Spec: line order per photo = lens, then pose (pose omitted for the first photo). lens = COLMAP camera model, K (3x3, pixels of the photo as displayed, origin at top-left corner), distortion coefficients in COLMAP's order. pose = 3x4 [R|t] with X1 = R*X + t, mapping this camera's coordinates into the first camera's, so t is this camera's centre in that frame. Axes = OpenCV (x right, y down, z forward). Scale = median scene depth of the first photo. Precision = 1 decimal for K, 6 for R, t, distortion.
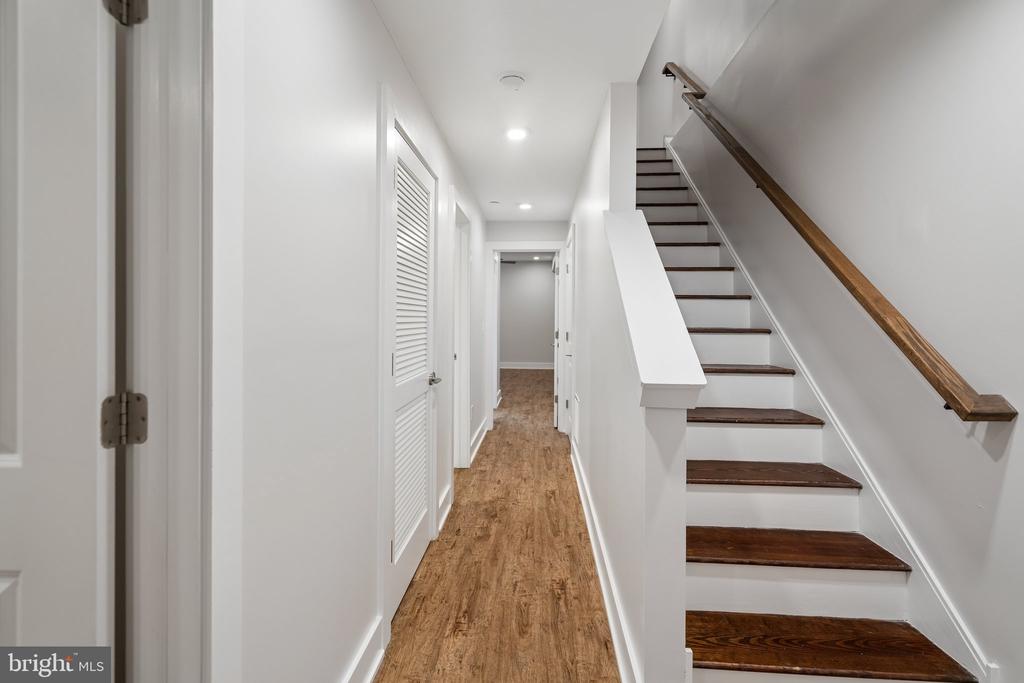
lens RADIAL K [[476.0, 0, 510.5], [0, 476.0, 334.5], [0, 0, 1]] dist [-0.000638, -0.000020]
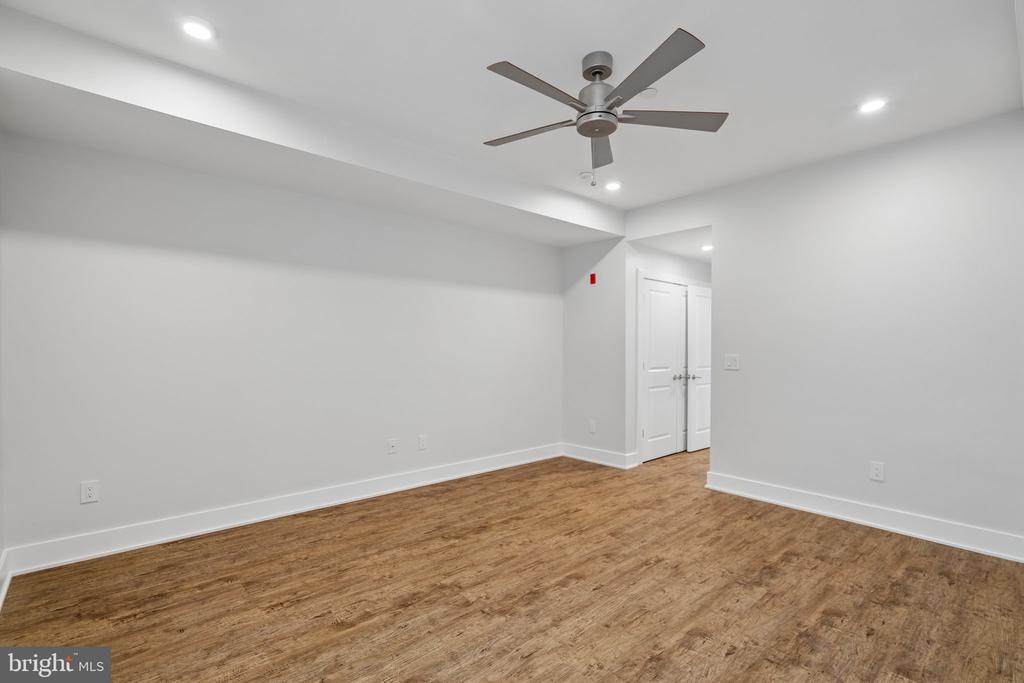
lens RADIAL K [[476.0, 0, 512.6], [0, 476.0, 346.3], [0, 0, 1]] dist [-0.000638, -0.000020]
pose [[-0.703098, -0.022182, 0.710747, -0.134950], [-0.002632, 0.999588, 0.028594, -0.051013], [-0.711088, 0.018234, -0.702866, 1.907732]]
